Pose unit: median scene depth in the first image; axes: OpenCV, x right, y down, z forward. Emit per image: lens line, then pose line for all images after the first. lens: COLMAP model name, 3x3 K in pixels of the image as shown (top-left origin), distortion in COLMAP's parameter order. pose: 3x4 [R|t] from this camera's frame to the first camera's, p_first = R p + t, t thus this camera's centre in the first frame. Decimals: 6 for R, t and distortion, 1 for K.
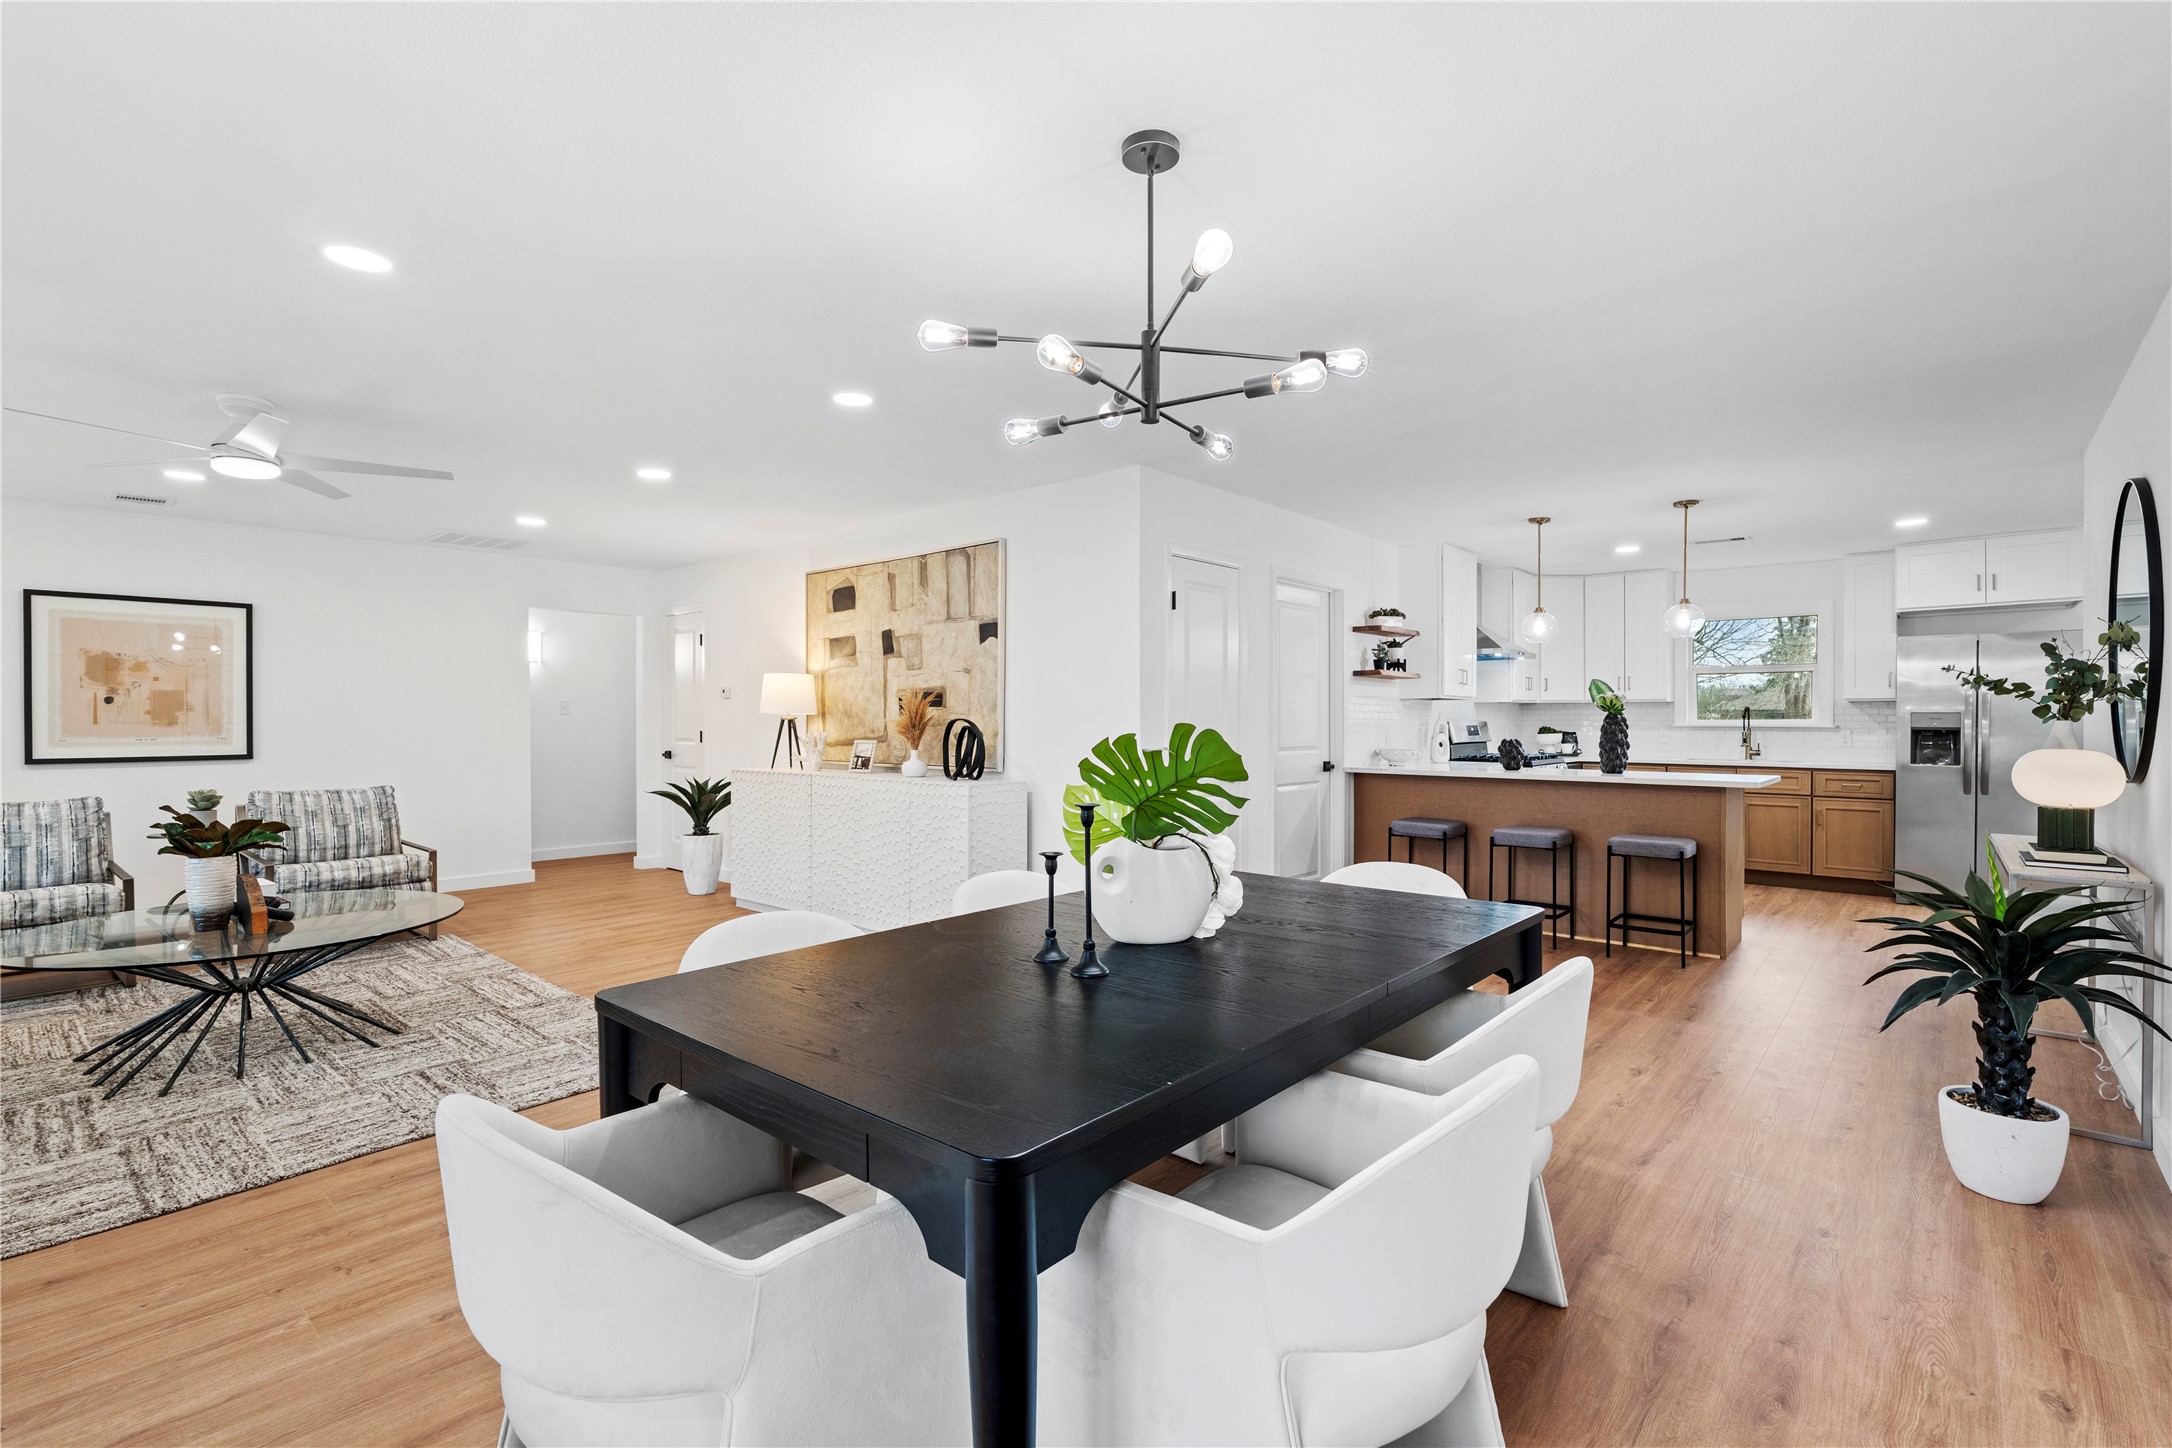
lens RADIAL K [[984.6, 0, 1086.0], [0, 984.6, 724.0], [0, 0, 1]] dist [-0.002775, 0.001537]
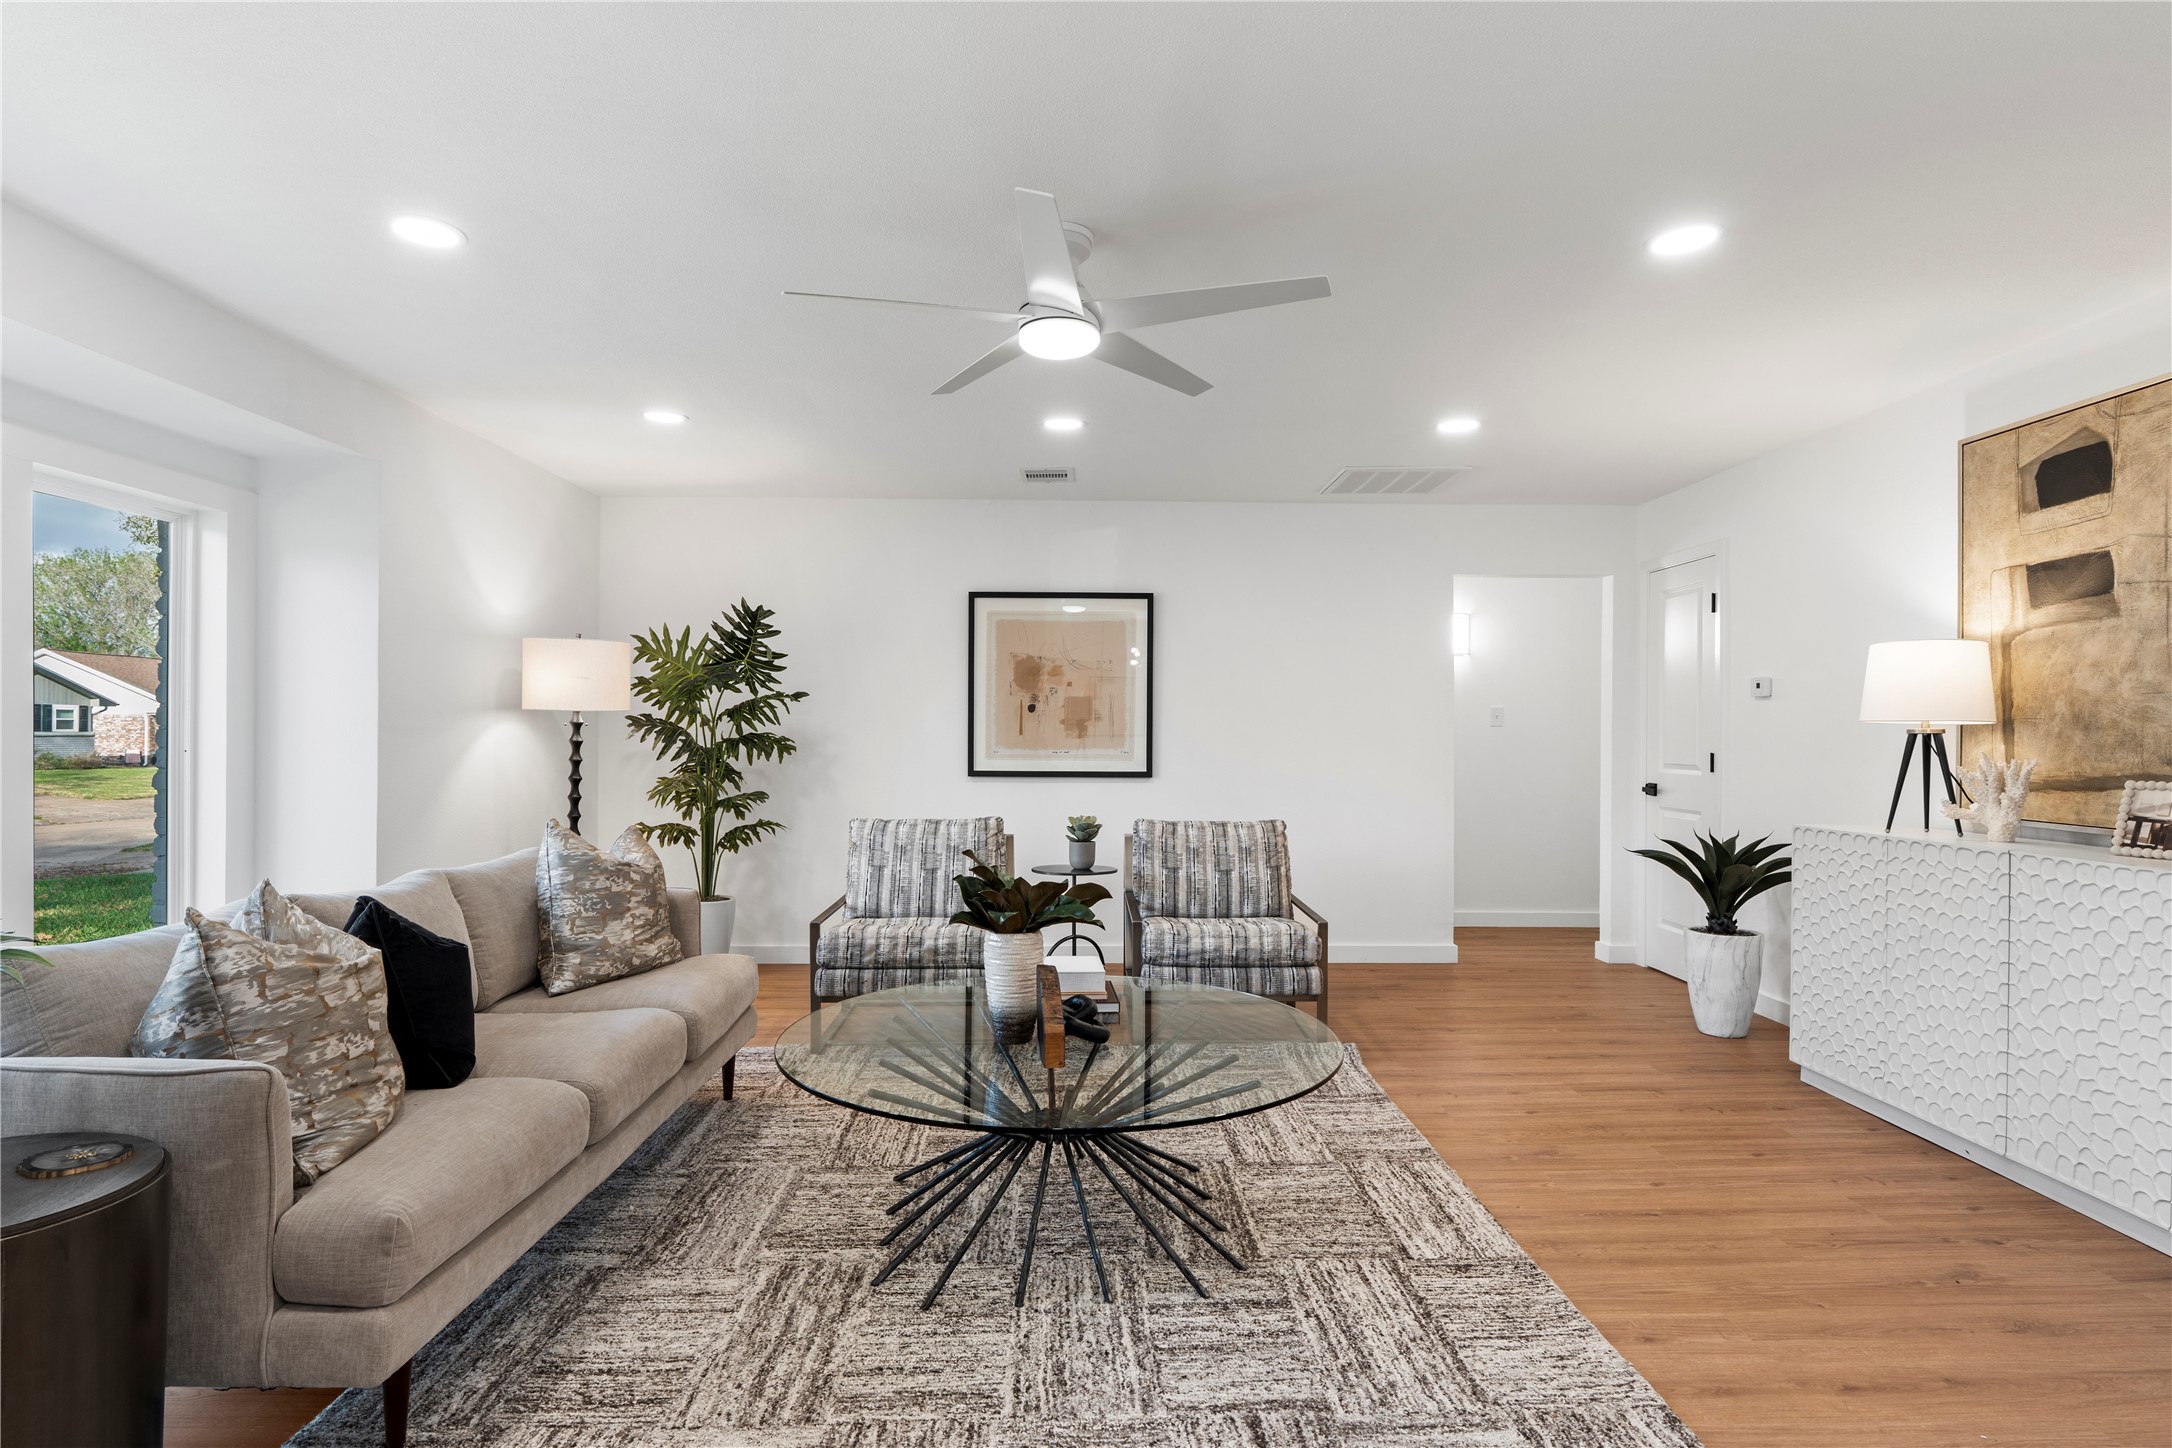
lens RADIAL K [[1141.6, 0, 1085.8], [0, 1141.6, 733.6], [0, 0, 1]] dist [-0.001520, -0.000296]
pose [[0.678028, 0.005194, -0.735018, -0.169264], [-0.010753, 0.999938, -0.002853, 0.001632], [0.734957, 0.009838, 0.678042, 0.298944]]
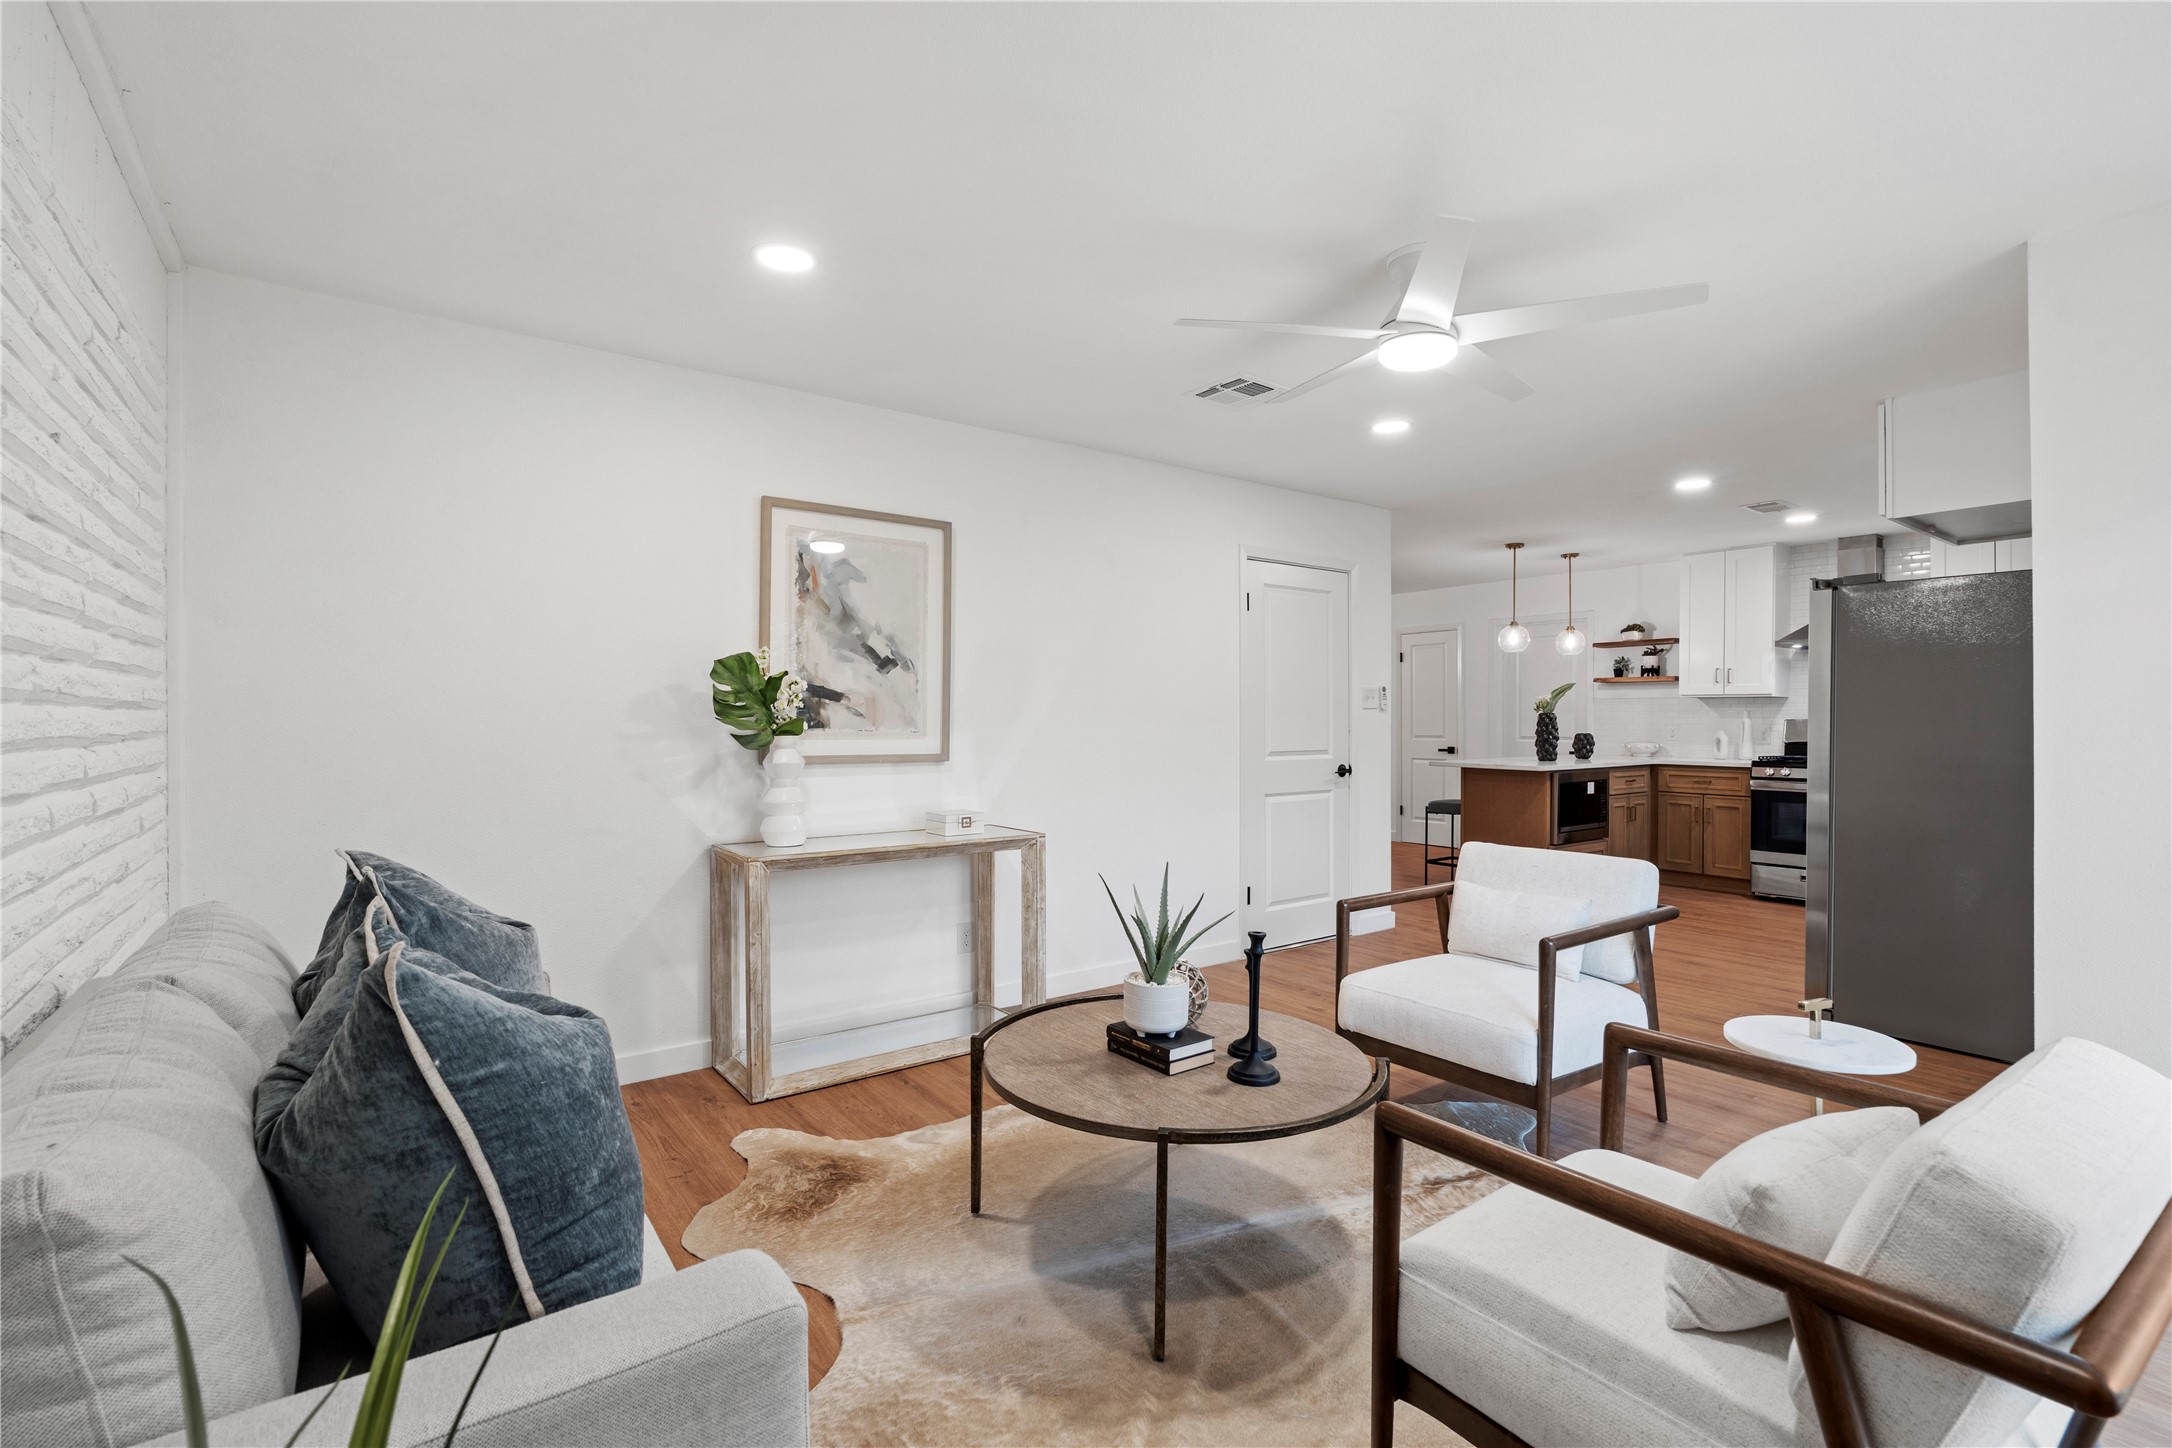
lens RADIAL K [[984.6, 0, 1086.0], [0, 984.6, 724.0], [0, 0, 1]] dist [-0.002775, 0.001537]
pose [[-0.218262, 0.003925, -0.975882, 1.755060], [-0.004638, 0.999976, 0.005059, 0.000433], [0.975879, 0.005630, -0.218239, 0.662961]]
